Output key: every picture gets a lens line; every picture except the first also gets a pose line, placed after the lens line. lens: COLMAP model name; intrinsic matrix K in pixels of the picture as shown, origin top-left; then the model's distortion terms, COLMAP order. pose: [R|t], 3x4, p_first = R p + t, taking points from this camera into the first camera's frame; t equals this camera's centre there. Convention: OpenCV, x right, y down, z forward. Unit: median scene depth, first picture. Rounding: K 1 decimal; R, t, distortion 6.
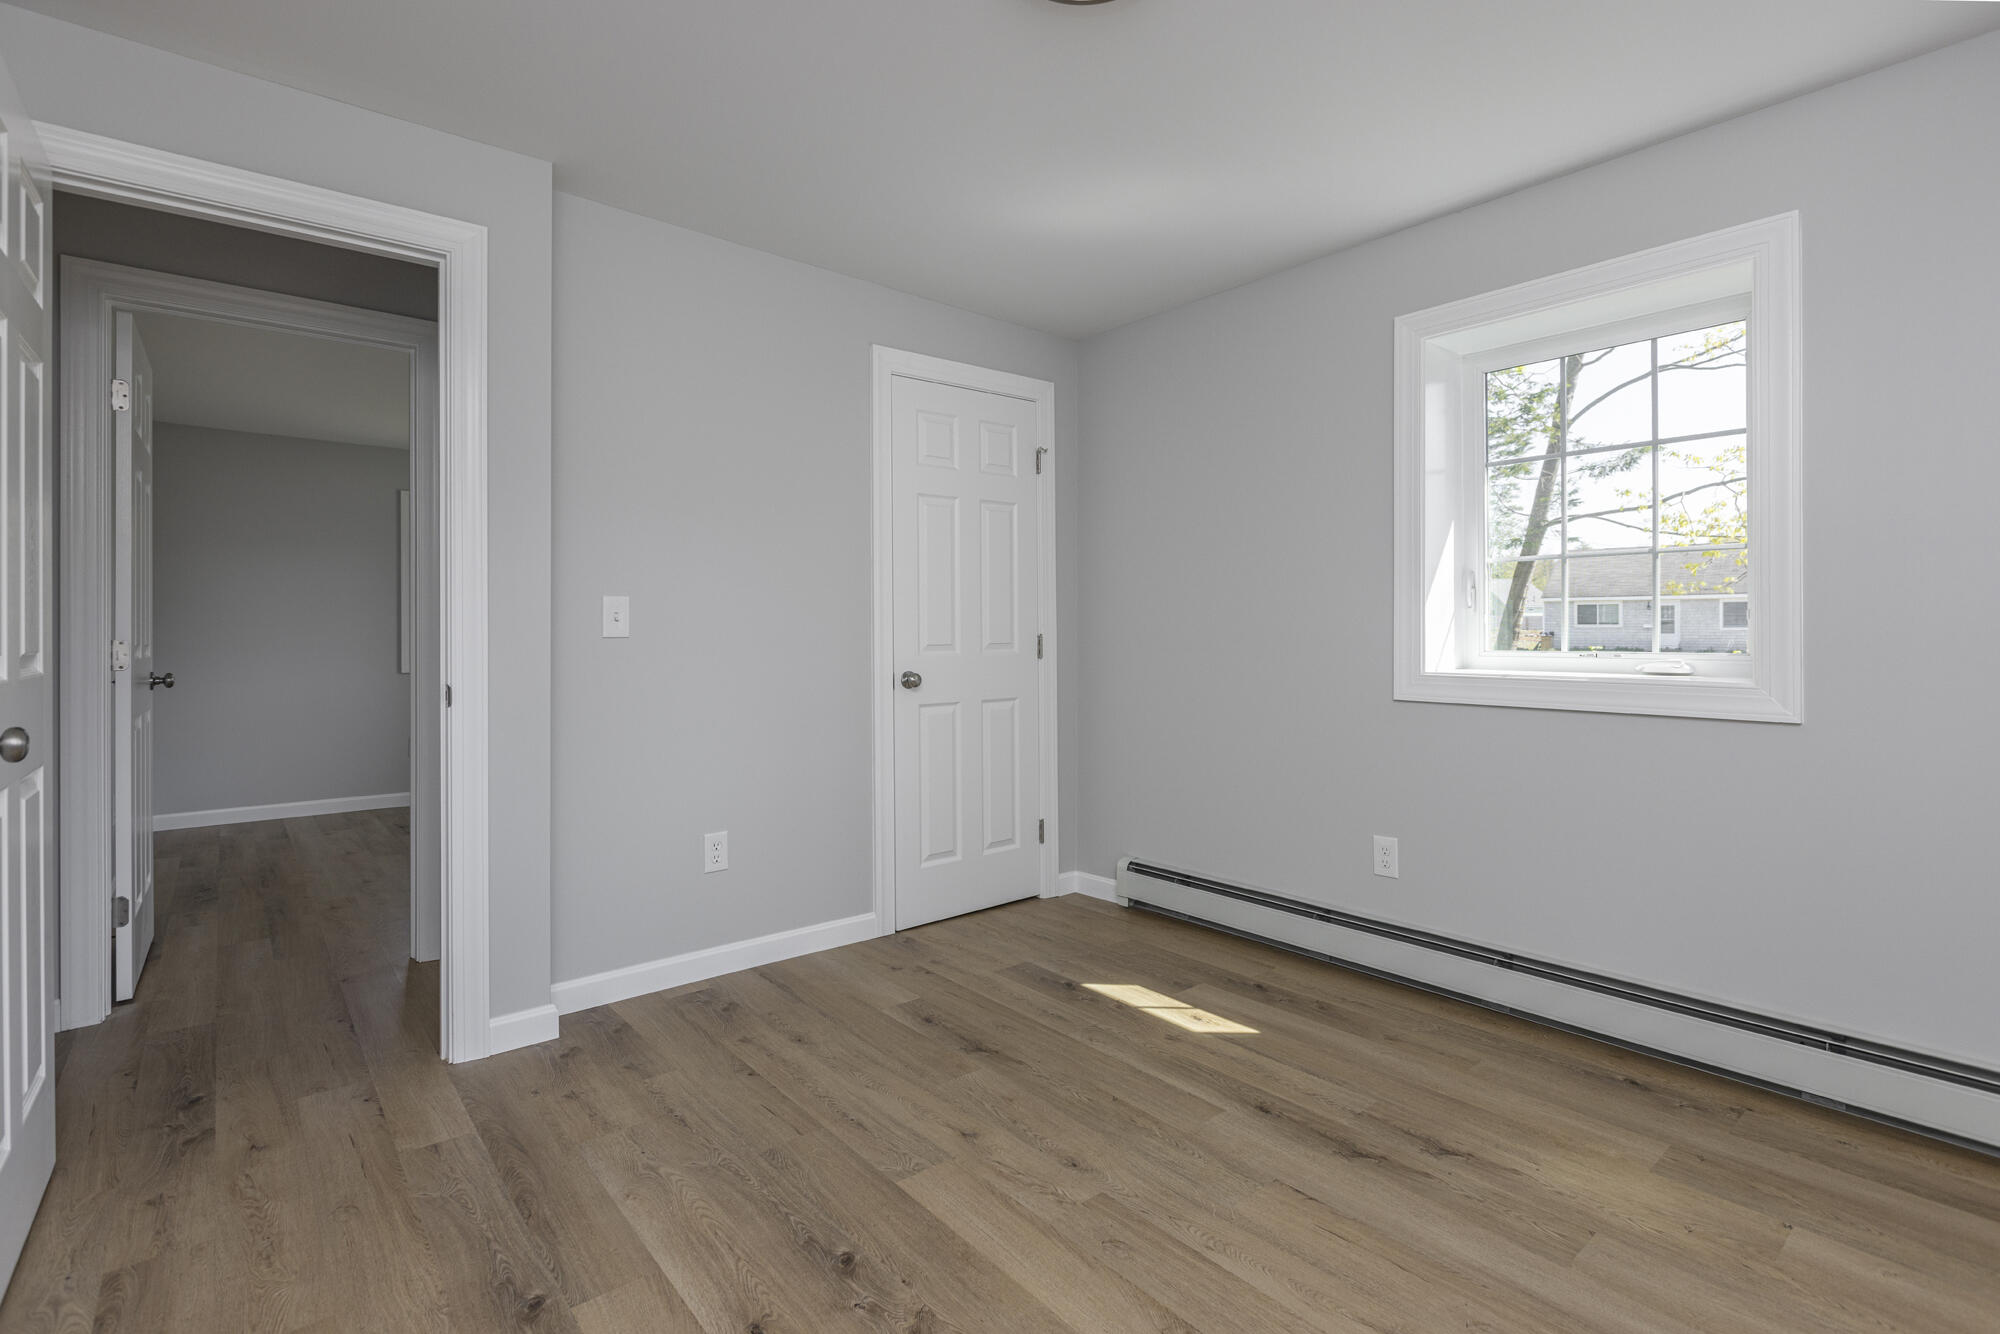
lens RADIAL K [[951.3, 0, 1002.0], [0, 951.3, 655.3], [0, 0, 1]] dist [-0.003884, 0.000805]
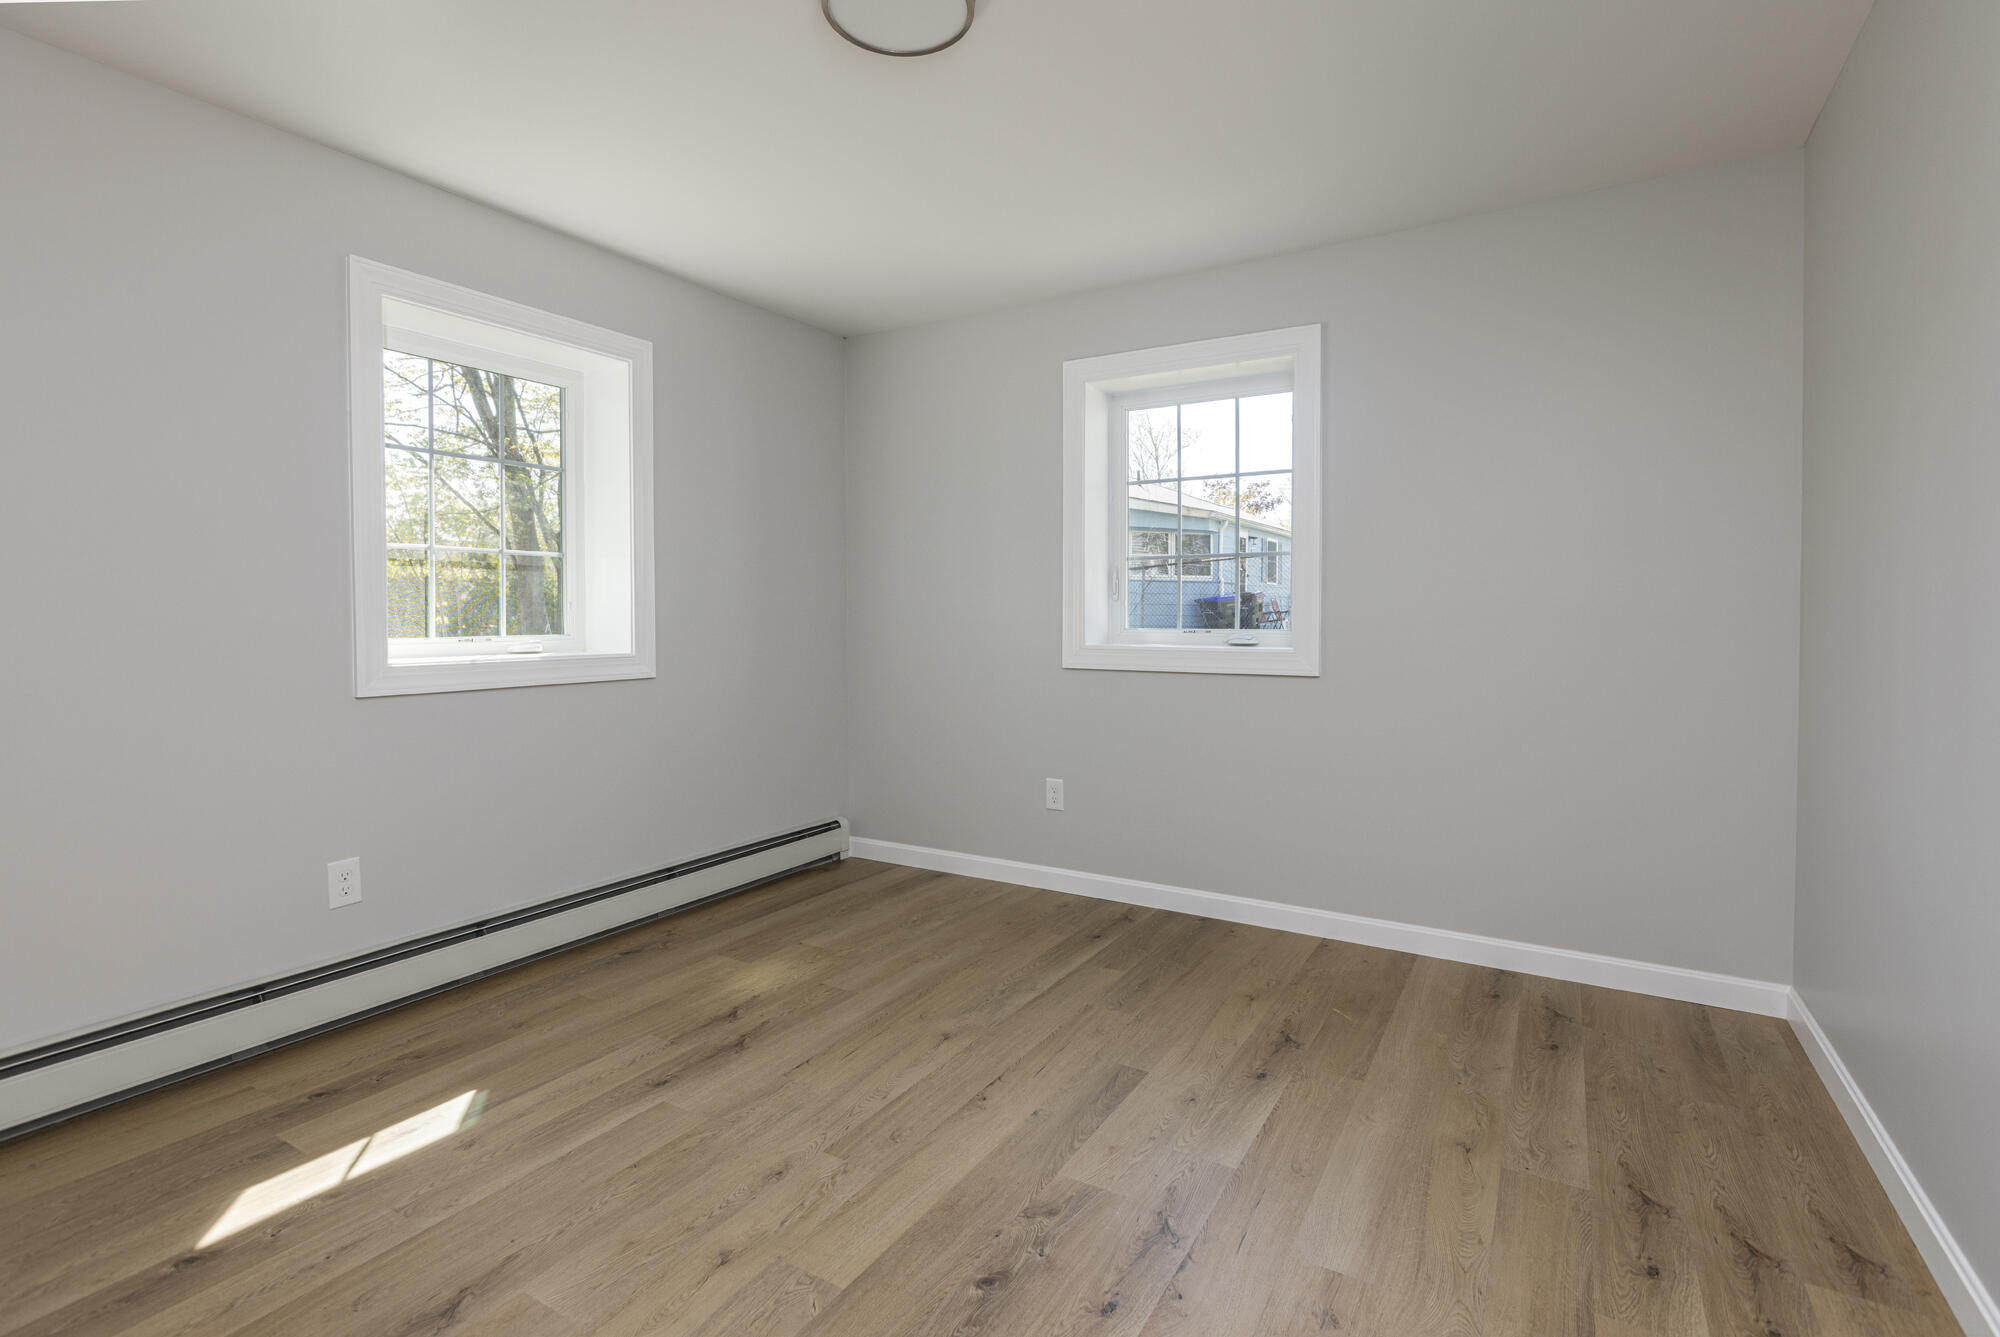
lens RADIAL K [[951.3, 0, 980.2], [0, 951.3, 680.1], [0, 0, 1]] dist [-0.003884, 0.000805]
pose [[-0.331833, -0.060605, 0.941389, -0.767712], [0.024060, 0.997066, 0.072670, -0.023718], [-0.943031, 0.046765, -0.329401, 0.974706]]
